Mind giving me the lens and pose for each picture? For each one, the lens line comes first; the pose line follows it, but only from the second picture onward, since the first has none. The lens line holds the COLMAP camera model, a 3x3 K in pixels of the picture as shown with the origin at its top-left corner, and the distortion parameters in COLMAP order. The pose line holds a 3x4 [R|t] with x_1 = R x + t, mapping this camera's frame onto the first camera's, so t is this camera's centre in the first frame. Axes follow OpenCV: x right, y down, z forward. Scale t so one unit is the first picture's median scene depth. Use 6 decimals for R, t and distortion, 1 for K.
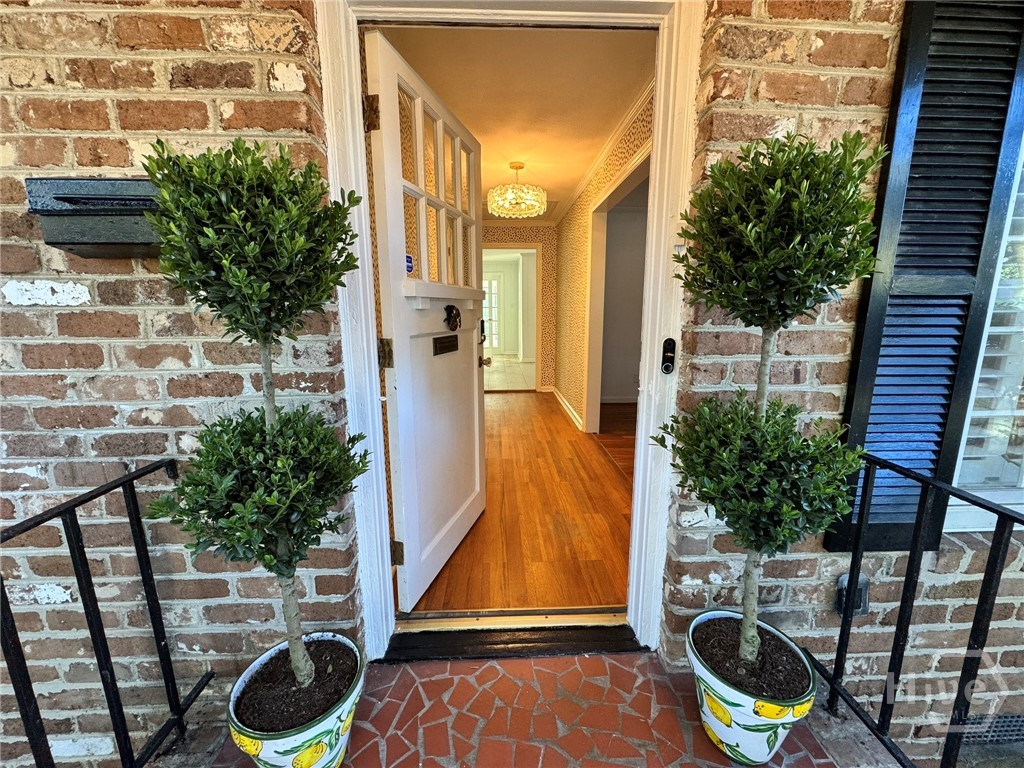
lens RADIAL K [[407.8, 0, 511.3], [0, 407.8, 385.2], [0, 0, 1]] dist [-0.000980, -0.000151]
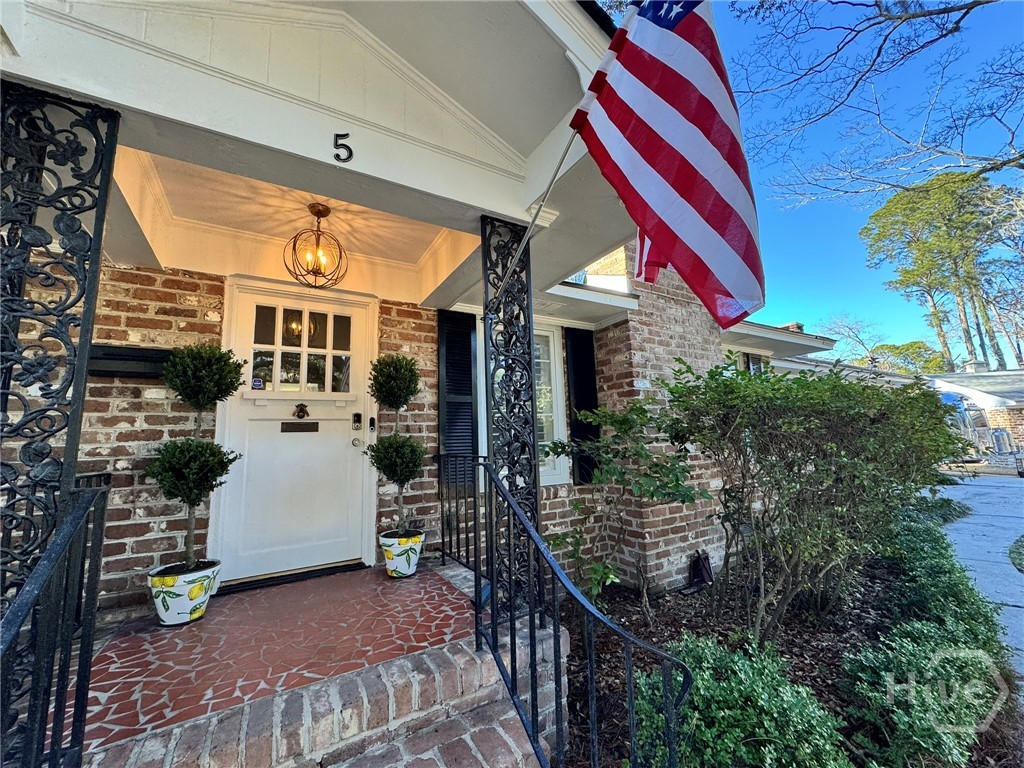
lens RADIAL K [[407.8, 0, 510.6], [0, 407.8, 385.8], [0, 0, 1]] dist [-0.000980, -0.000151]
pose [[0.882675, 0.040044, 0.468275, -0.056458], [0.114667, 0.947905, -0.297201, 0.618739], [-0.455781, 0.316027, 0.832100, -1.756860]]
